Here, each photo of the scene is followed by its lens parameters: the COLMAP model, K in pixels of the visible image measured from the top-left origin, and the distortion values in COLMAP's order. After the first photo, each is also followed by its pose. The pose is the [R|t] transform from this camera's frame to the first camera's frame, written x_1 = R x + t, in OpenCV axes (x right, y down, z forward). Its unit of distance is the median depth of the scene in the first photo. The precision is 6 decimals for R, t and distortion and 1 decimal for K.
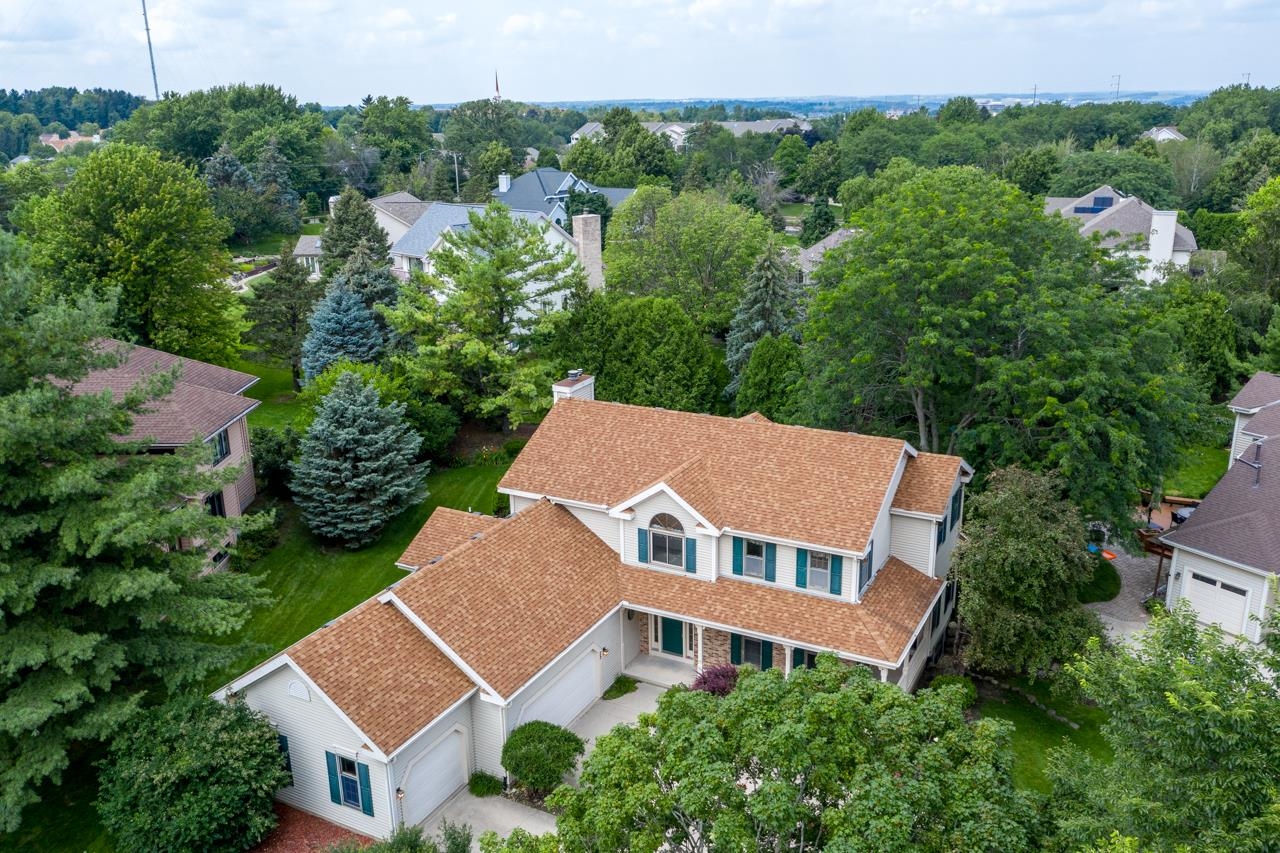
lens RADIAL K [[1048.0, 0, 640.0], [0, 1048.0, 426.5], [0, 0, 1]] dist [-0.003633, -0.003516]
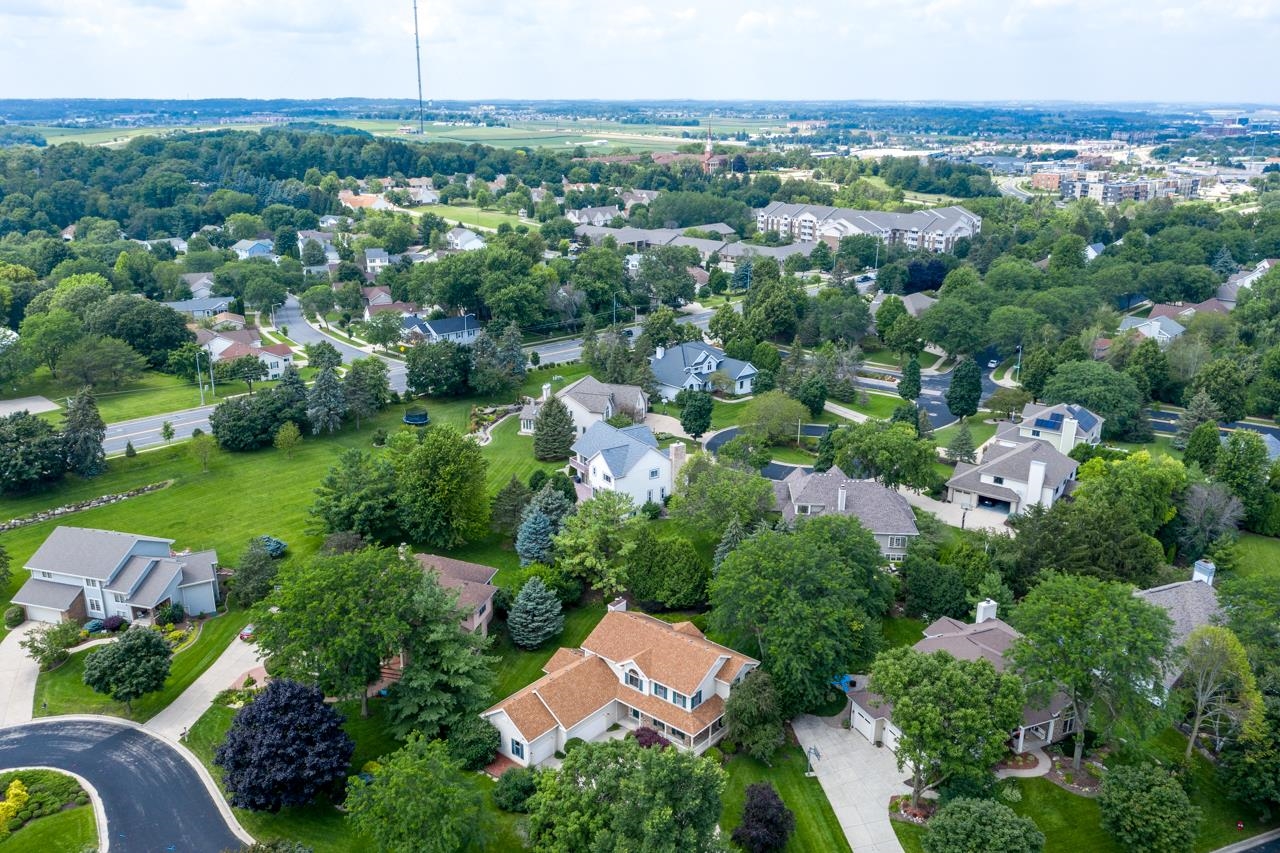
lens RADIAL K [[1016.5, 0, 640.0], [0, 1016.5, 426.5], [0, 0, 1]] dist [-0.005587, -0.001888]
pose [[0.977827, 0.087409, -0.190298, 0.492836], [-0.084860, 0.996161, 0.021515, -0.613632], [0.191448, -0.004889, 0.981491, -1.639216]]
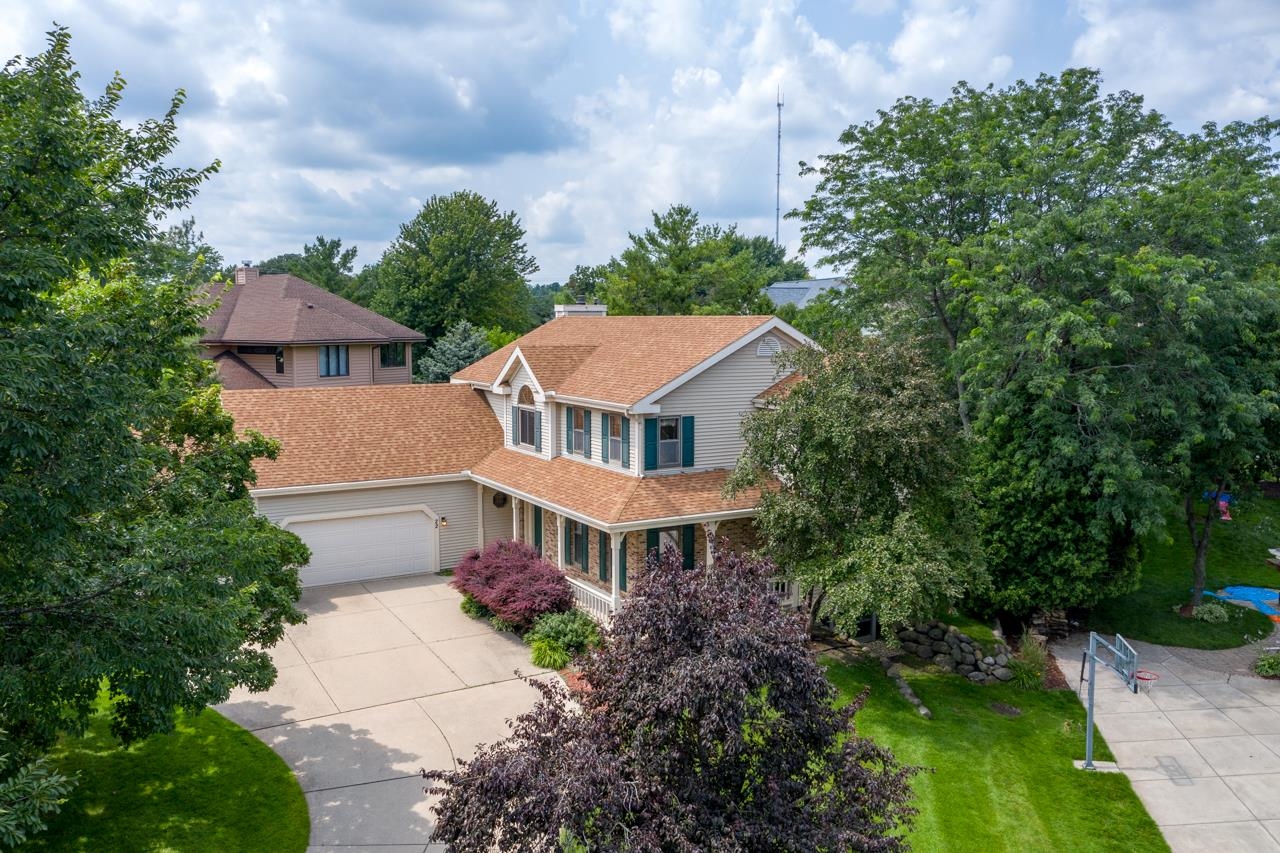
lens RADIAL K [[1017.9, 0, 640.0], [0, 1017.9, 426.5], [0, 0, 1]] dist [-0.004331, 0.002620]
pose [[0.847921, 0.076874, -0.524520, 0.573232], [-0.174449, 0.974786, -0.139142, 0.220915], [0.500598, 0.209483, 0.839952, 0.292375]]
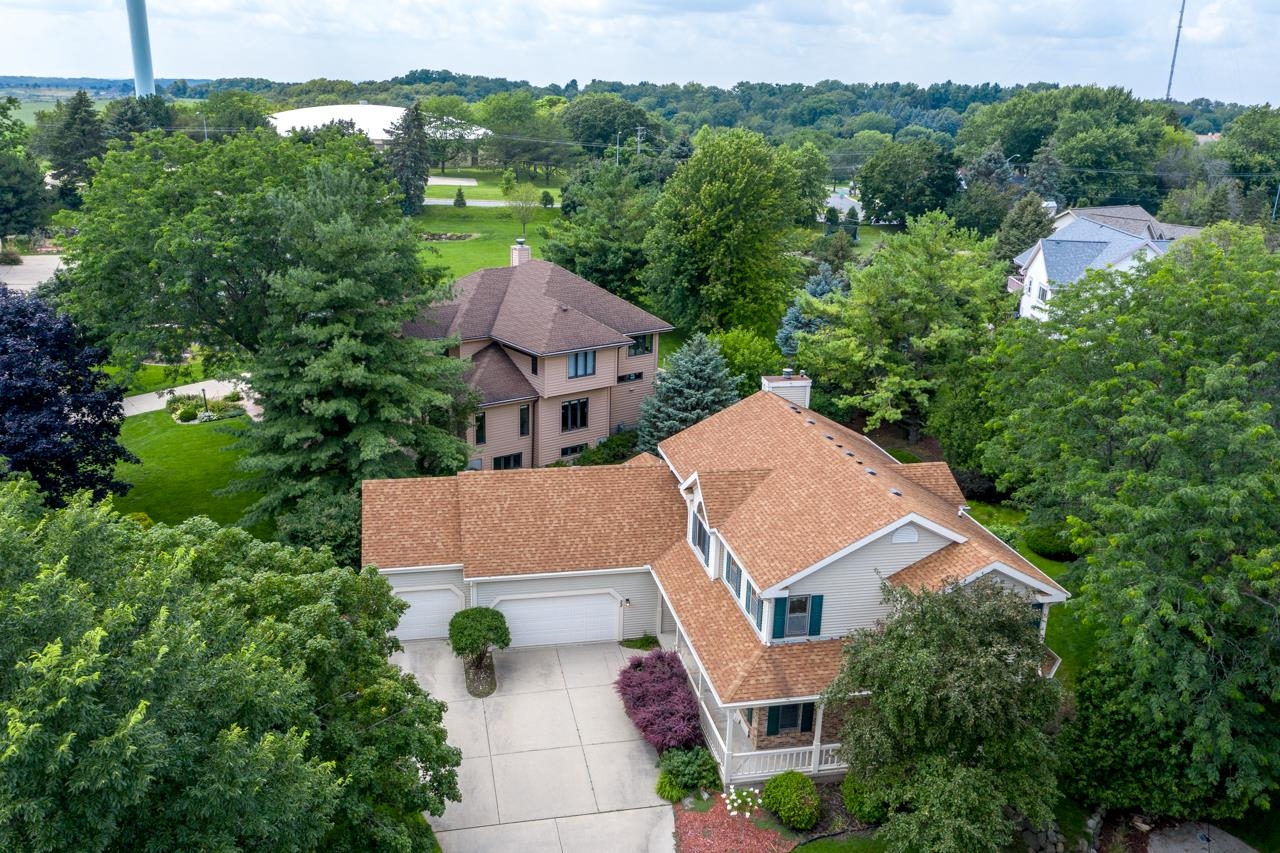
lens RADIAL K [[1055.1, 0, 640.0], [0, 1055.1, 426.5], [0, 0, 1]] dist [0.000282, 0.001940]
pose [[0.641642, 0.266894, -0.719071, 0.707787], [-0.267321, 0.956540, 0.116498, -0.094578], [0.718913, 0.117473, 0.685102, 0.215713]]
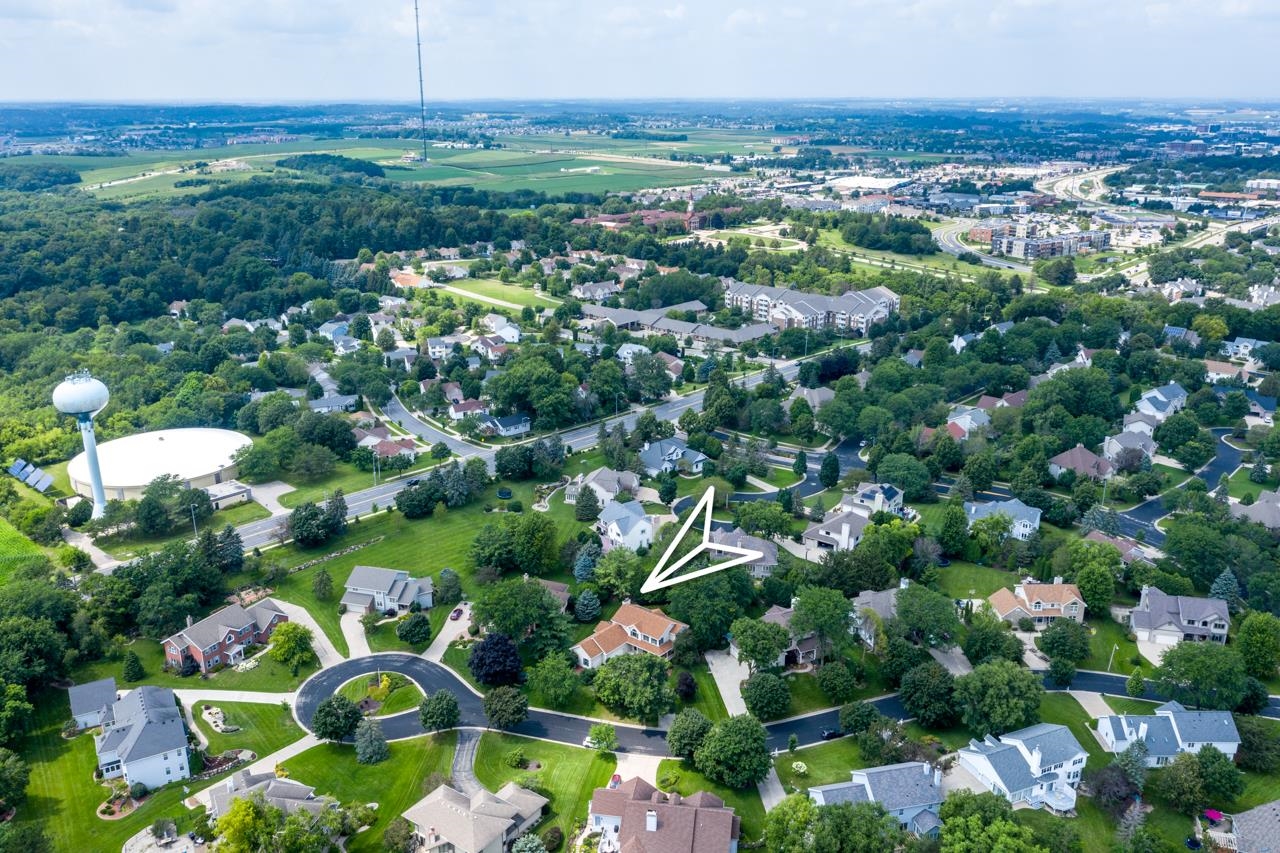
lens RADIAL K [[1016.5, 0, 640.0], [0, 1016.5, 426.5], [0, 0, 1]] dist [-0.005587, -0.001888]
pose [[0.979945, 0.080896, -0.182110, 1.084249], [-0.077914, 0.996684, 0.023483, -1.295916], [0.183406, -0.008823, 0.982998, -5.083753]]
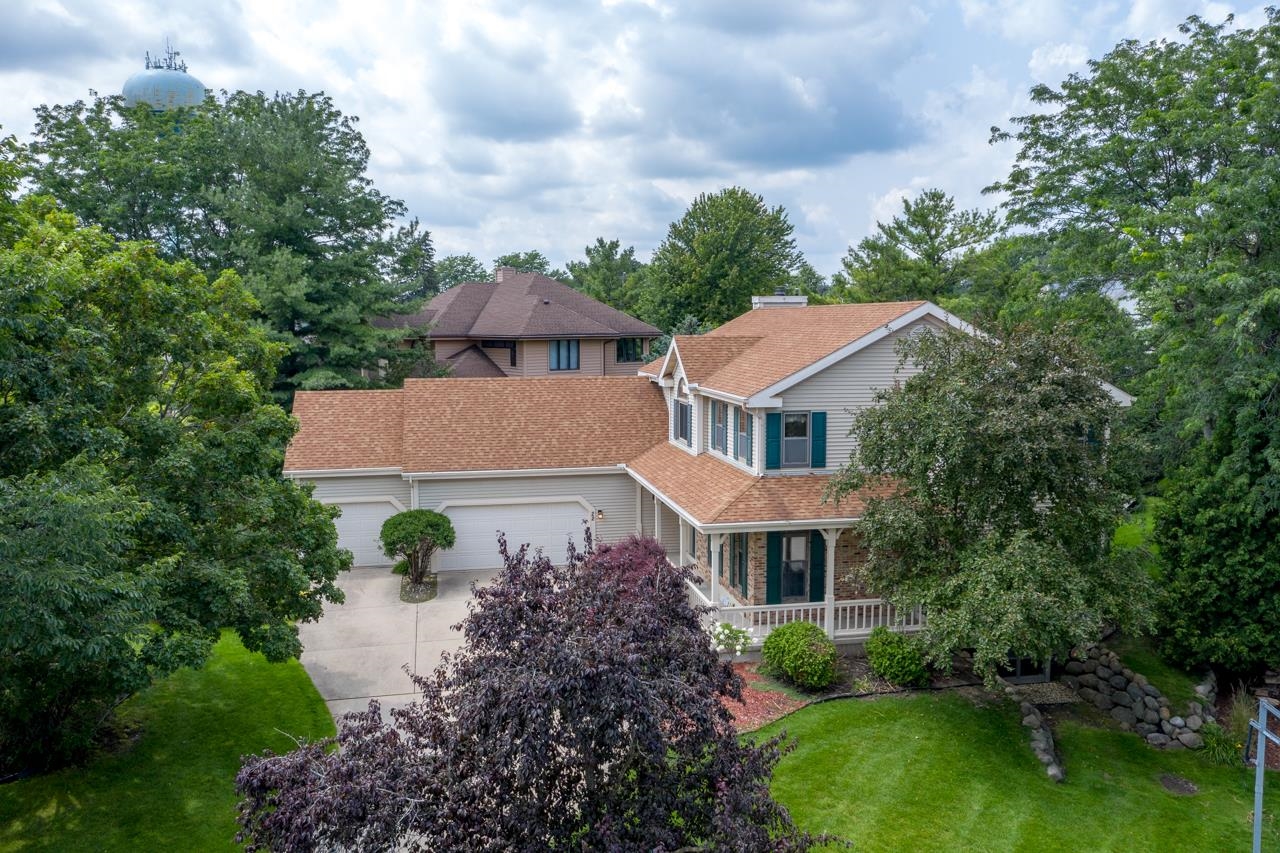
lens RADIAL K [[1018.0, 0, 640.0], [0, 1018.0, 426.5], [0, 0, 1]] dist [-0.002566, 0.002352]
pose [[0.630798, 0.097911, -0.769745, 0.659190], [-0.239355, 0.968184, -0.072997, 0.190641], [0.738108, 0.230288, 0.634164, 0.420977]]
